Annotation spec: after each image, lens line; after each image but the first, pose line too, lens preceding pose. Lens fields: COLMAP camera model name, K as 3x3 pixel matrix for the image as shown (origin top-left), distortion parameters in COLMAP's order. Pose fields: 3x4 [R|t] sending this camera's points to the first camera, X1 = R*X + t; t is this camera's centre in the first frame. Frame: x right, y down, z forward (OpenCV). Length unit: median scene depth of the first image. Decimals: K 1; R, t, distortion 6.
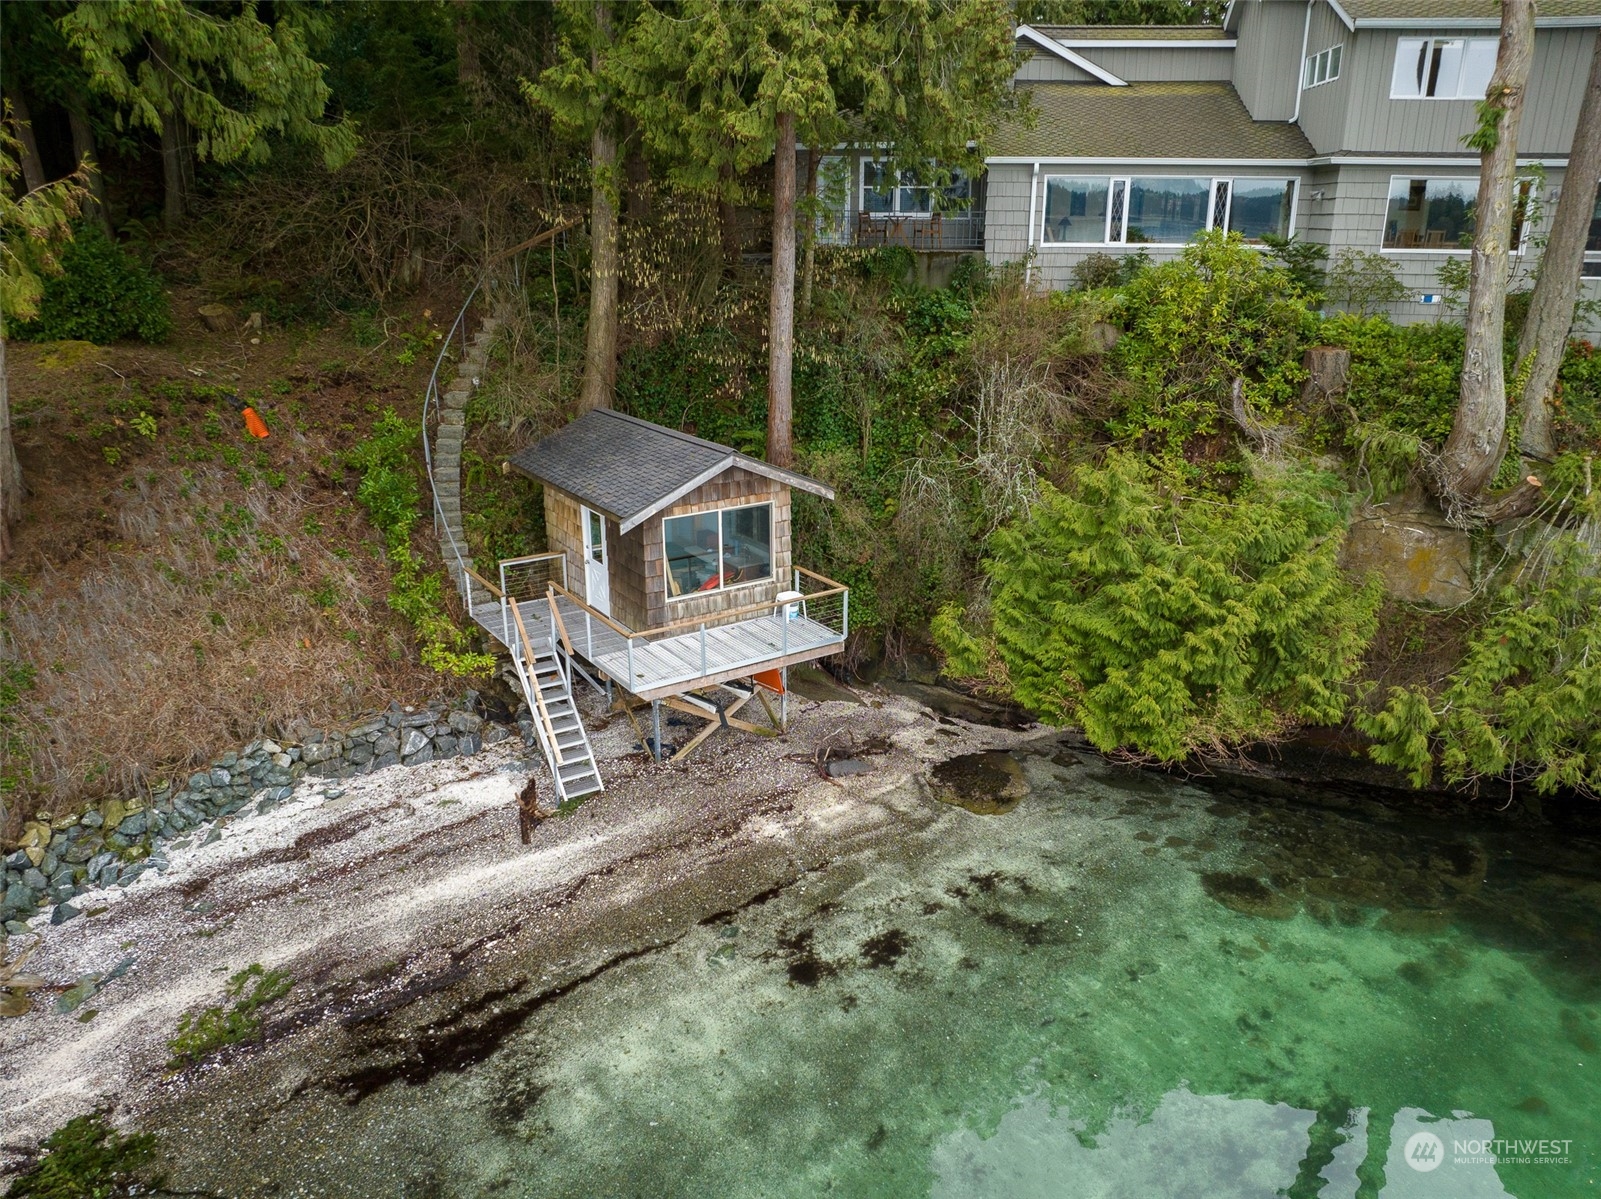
lens RADIAL K [[1119.4, 0, 802.2], [0, 1119.4, 598.5], [0, 0, 1]] dist [-0.028107, -0.001105]
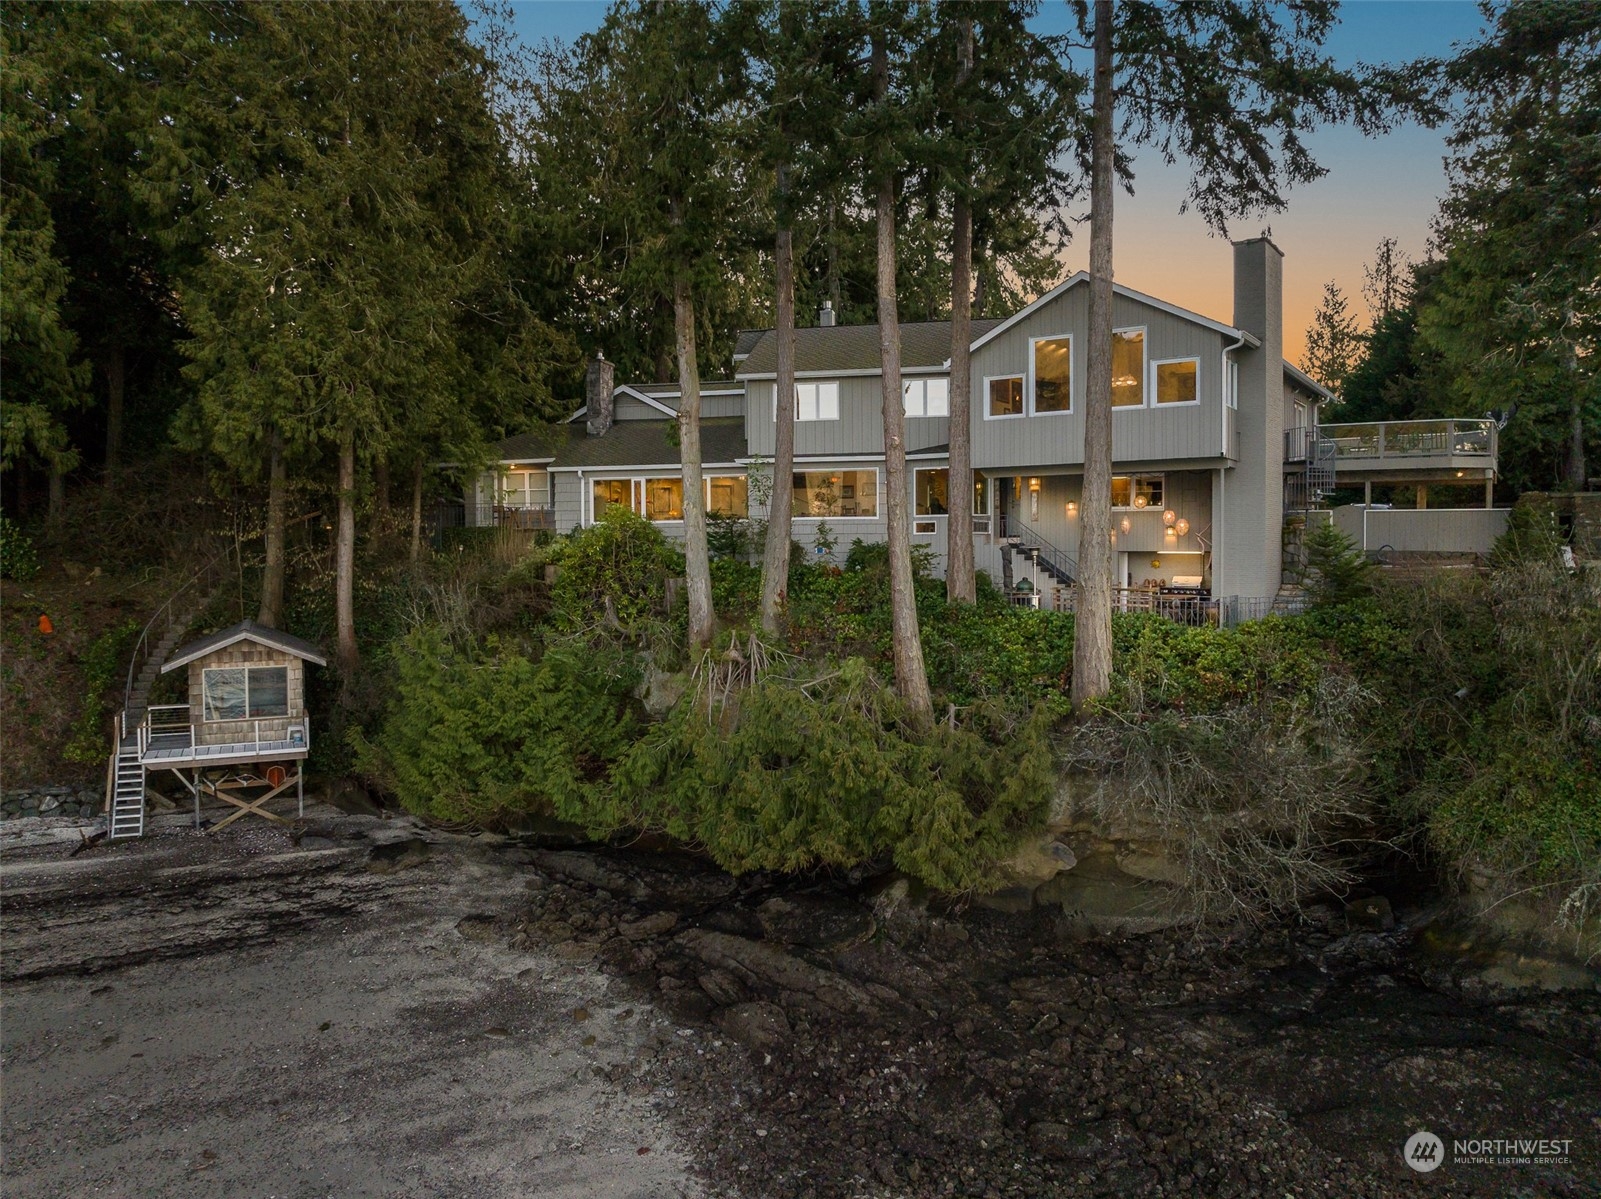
lens RADIAL K [[1119.4, 0, 798.6], [0, 1119.4, 595.2], [0, 0, 1]] dist [-0.028107, -0.001105]
pose [[0.991891, 0.002941, -0.127058, 0.913620], [-0.037420, 0.962175, -0.269849, 0.221927], [0.121458, 0.272415, 0.954483, -0.476038]]
